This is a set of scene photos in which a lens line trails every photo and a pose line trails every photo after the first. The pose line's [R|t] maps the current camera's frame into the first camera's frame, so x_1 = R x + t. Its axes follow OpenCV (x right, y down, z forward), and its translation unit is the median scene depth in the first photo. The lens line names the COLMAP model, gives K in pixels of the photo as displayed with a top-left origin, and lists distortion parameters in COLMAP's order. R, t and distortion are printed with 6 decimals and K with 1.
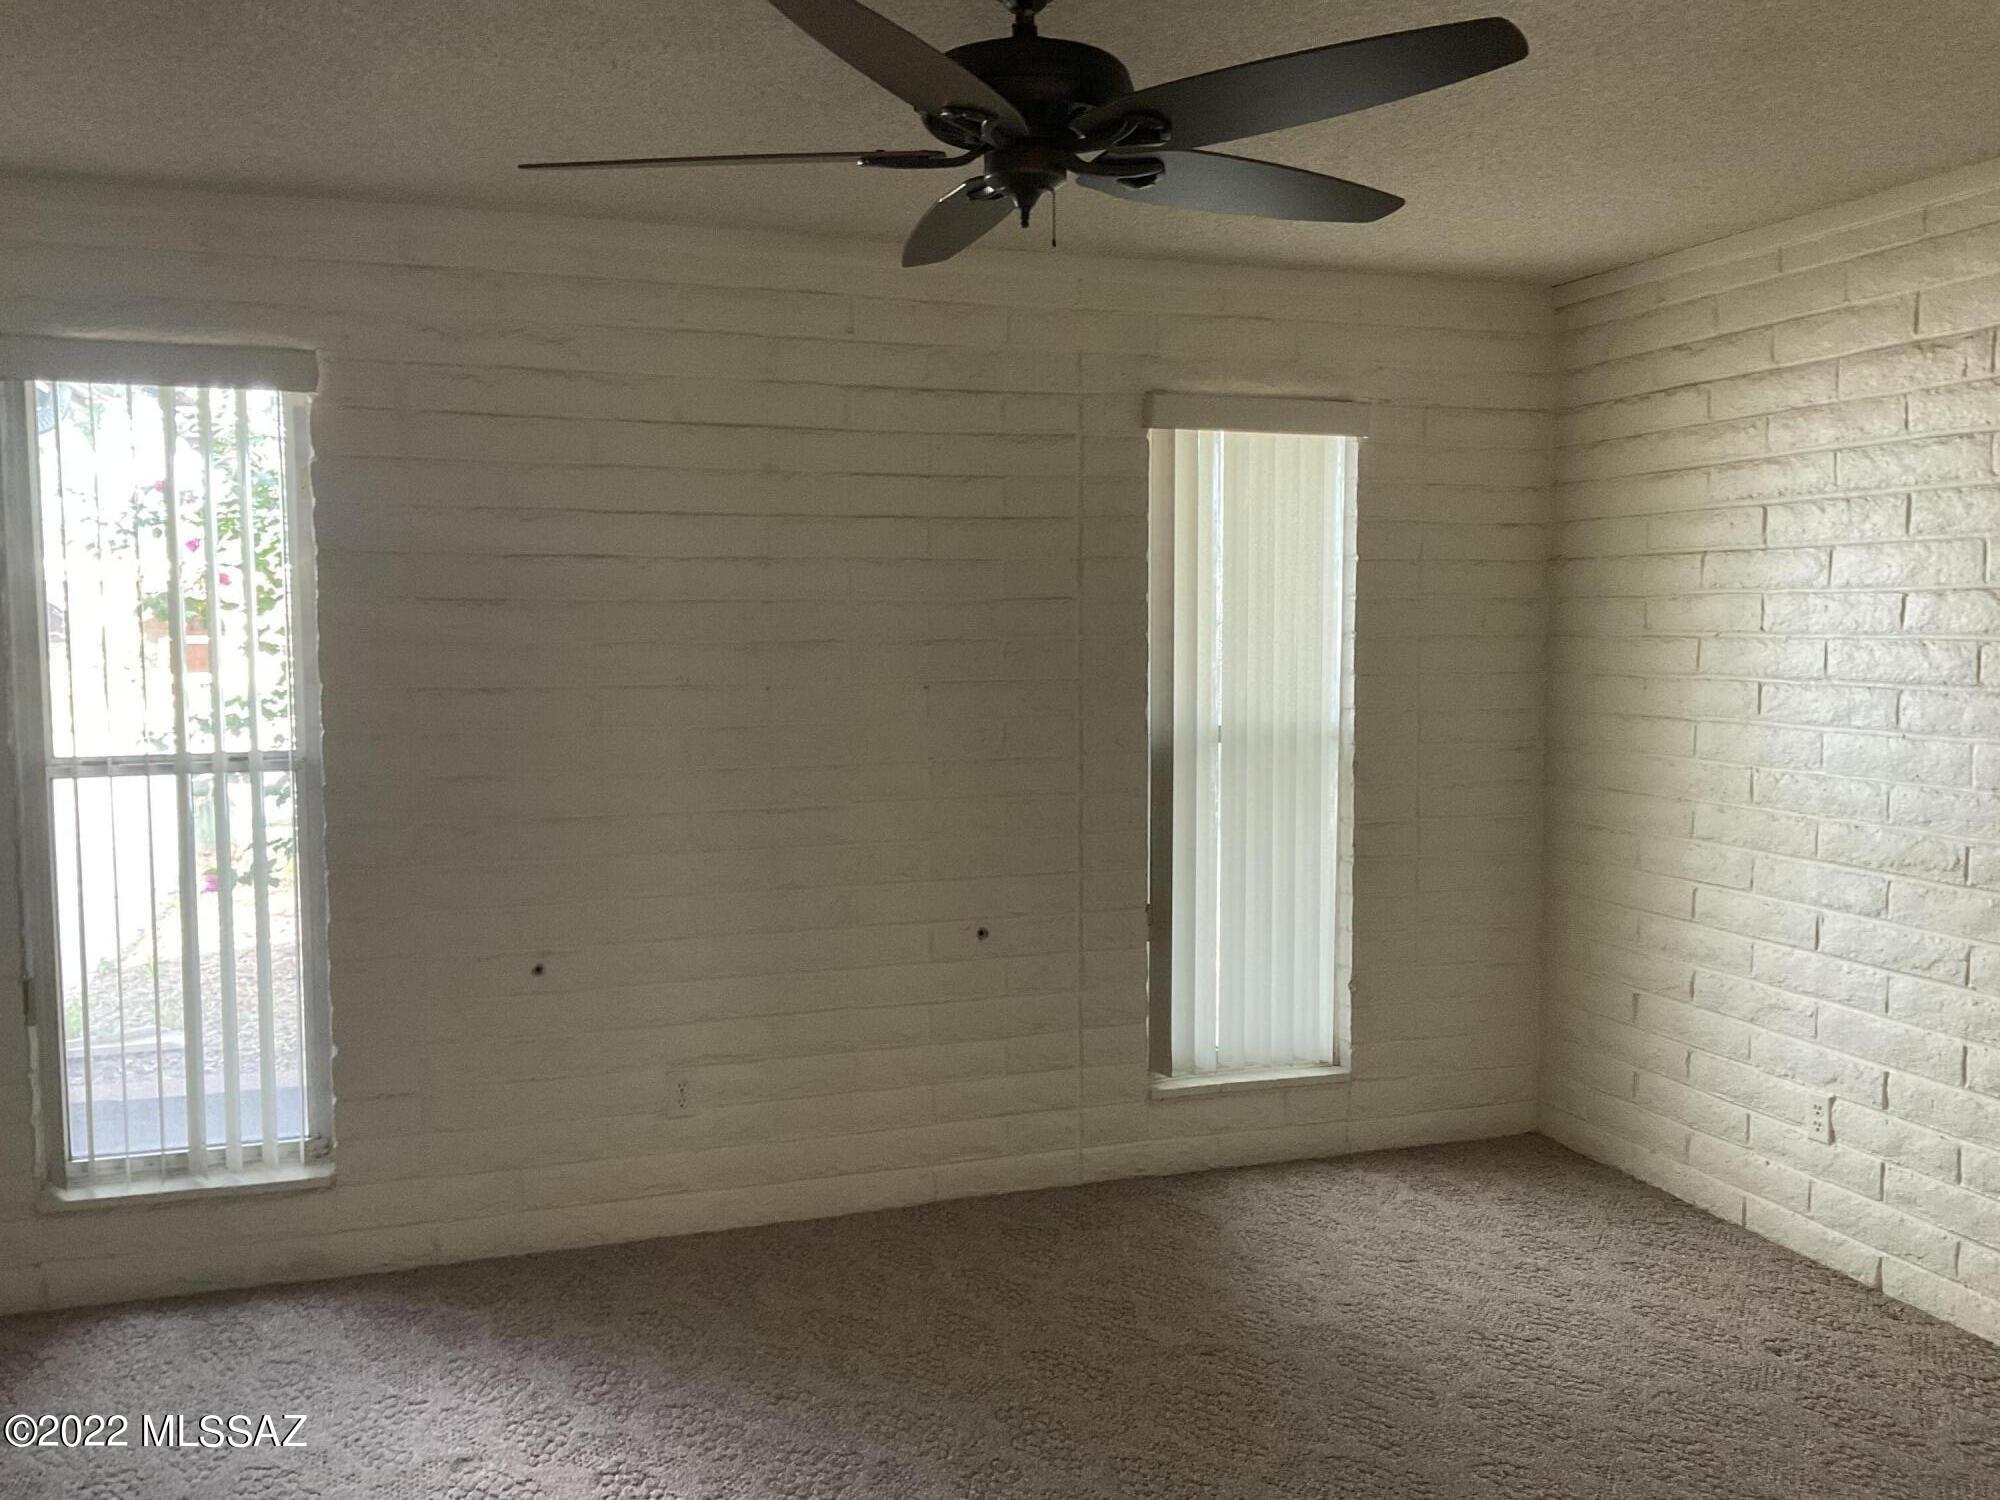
lens RADIAL K [[1655.6, 0, 992.8], [0, 1655.6, 755.7], [0, 0, 1]] dist [0.104667, -0.188914]
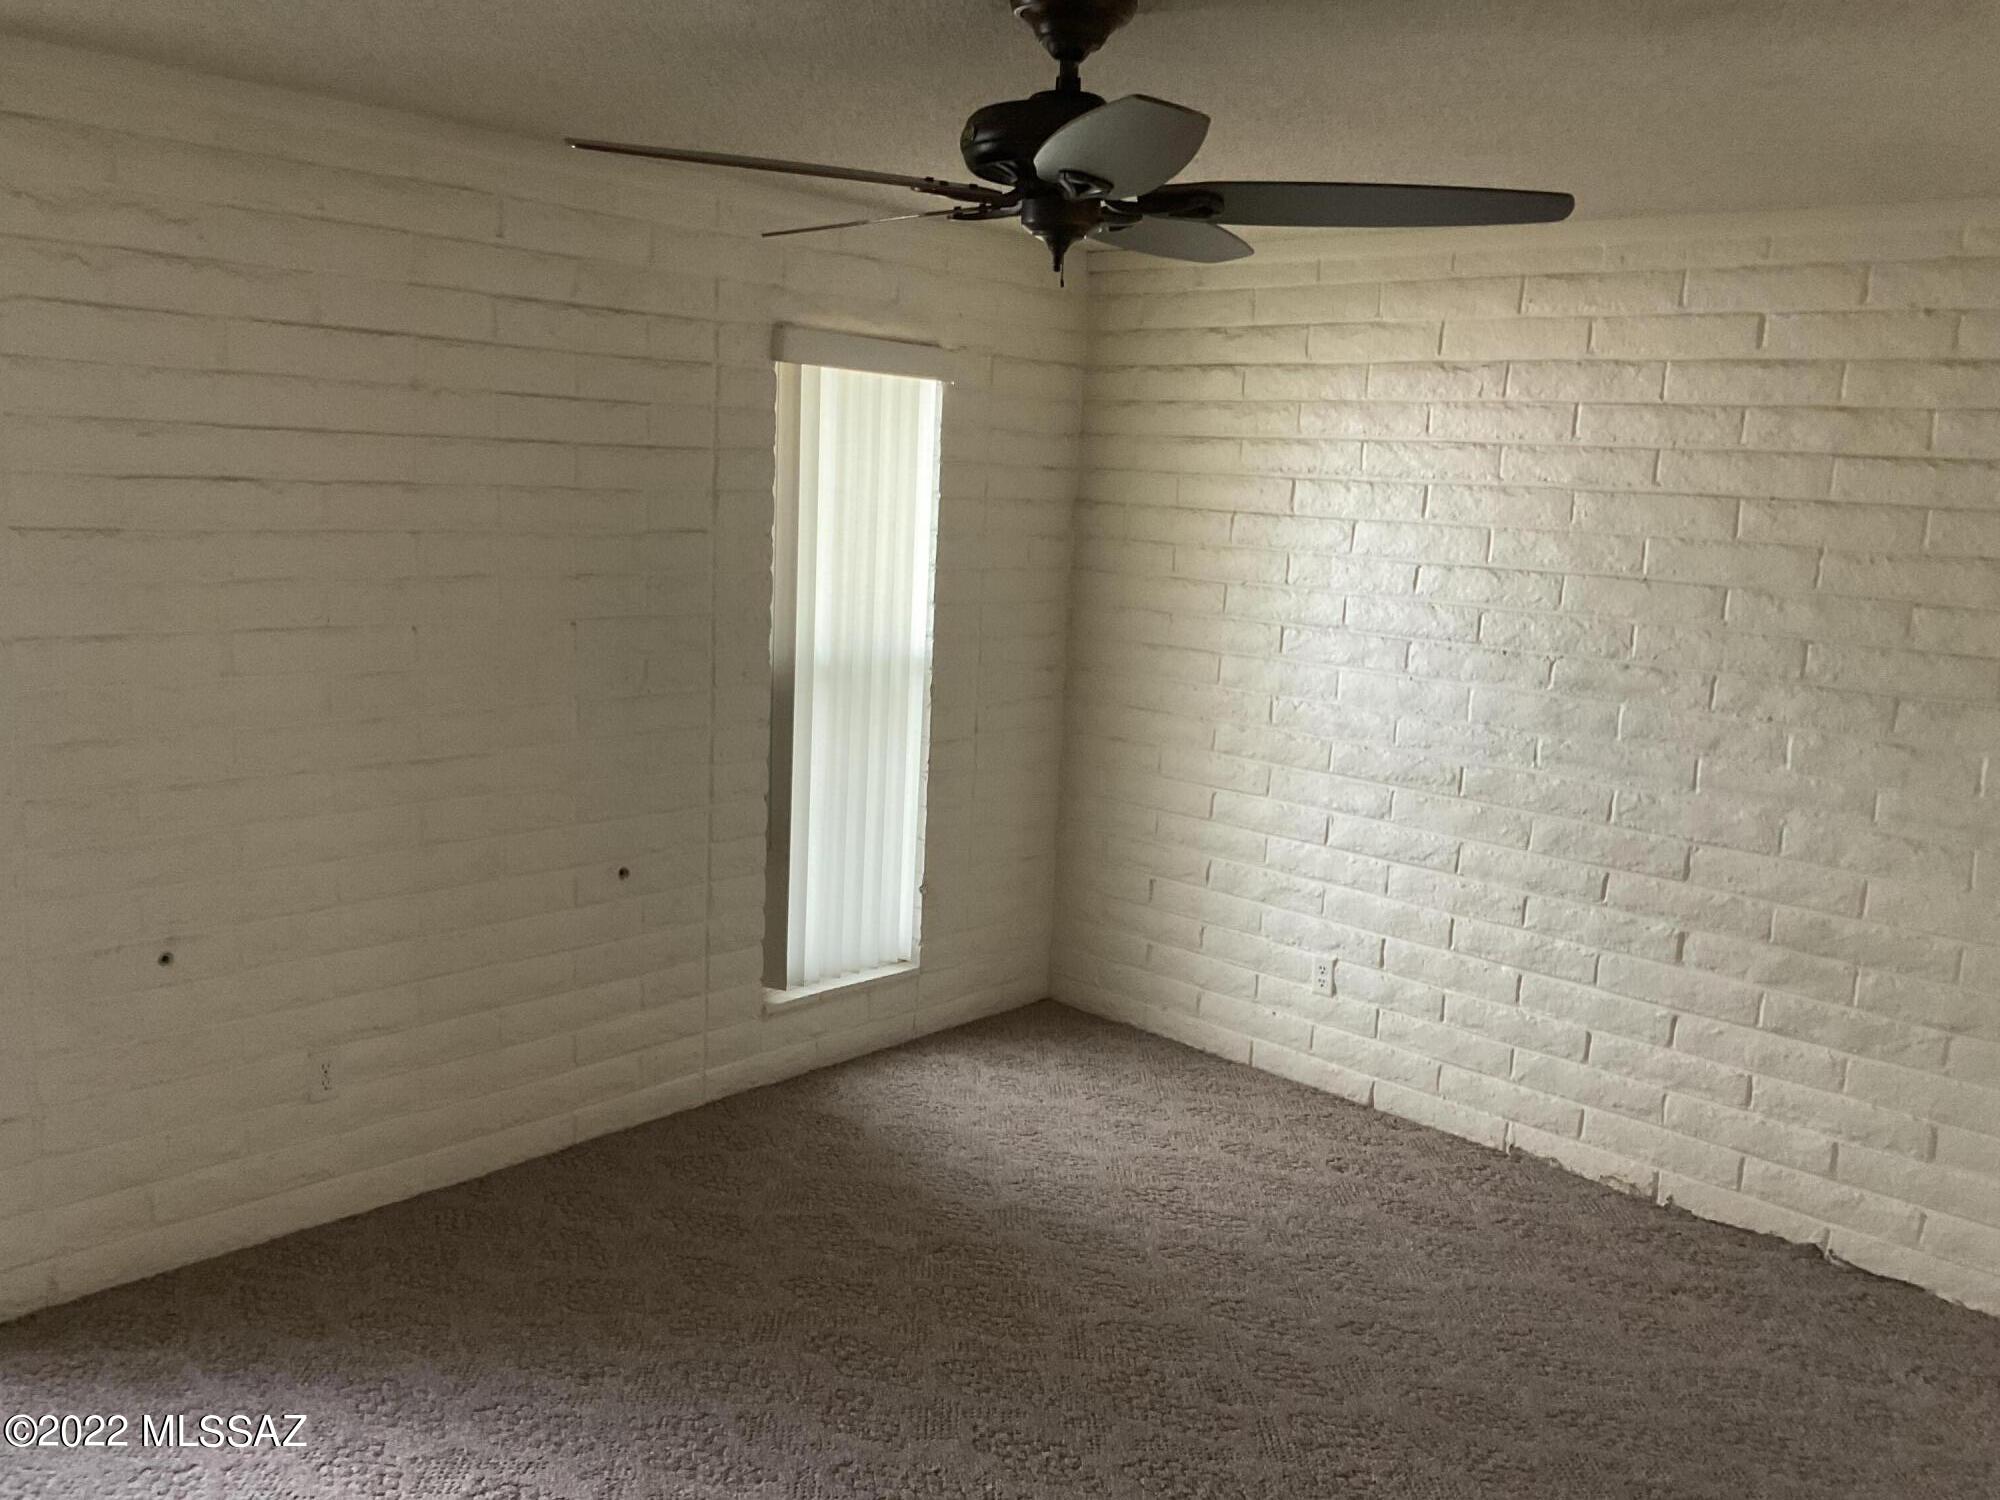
lens RADIAL K [[1655.6, 0, 992.8], [0, 1655.6, 755.7], [0, 0, 1]] dist [0.104667, -0.188914]
pose [[0.878339, -0.037127, 0.476595, -0.306958], [-0.012021, 0.994949, 0.099662, -0.068400], [-0.477888, -0.093266, 0.873456, 0.043903]]
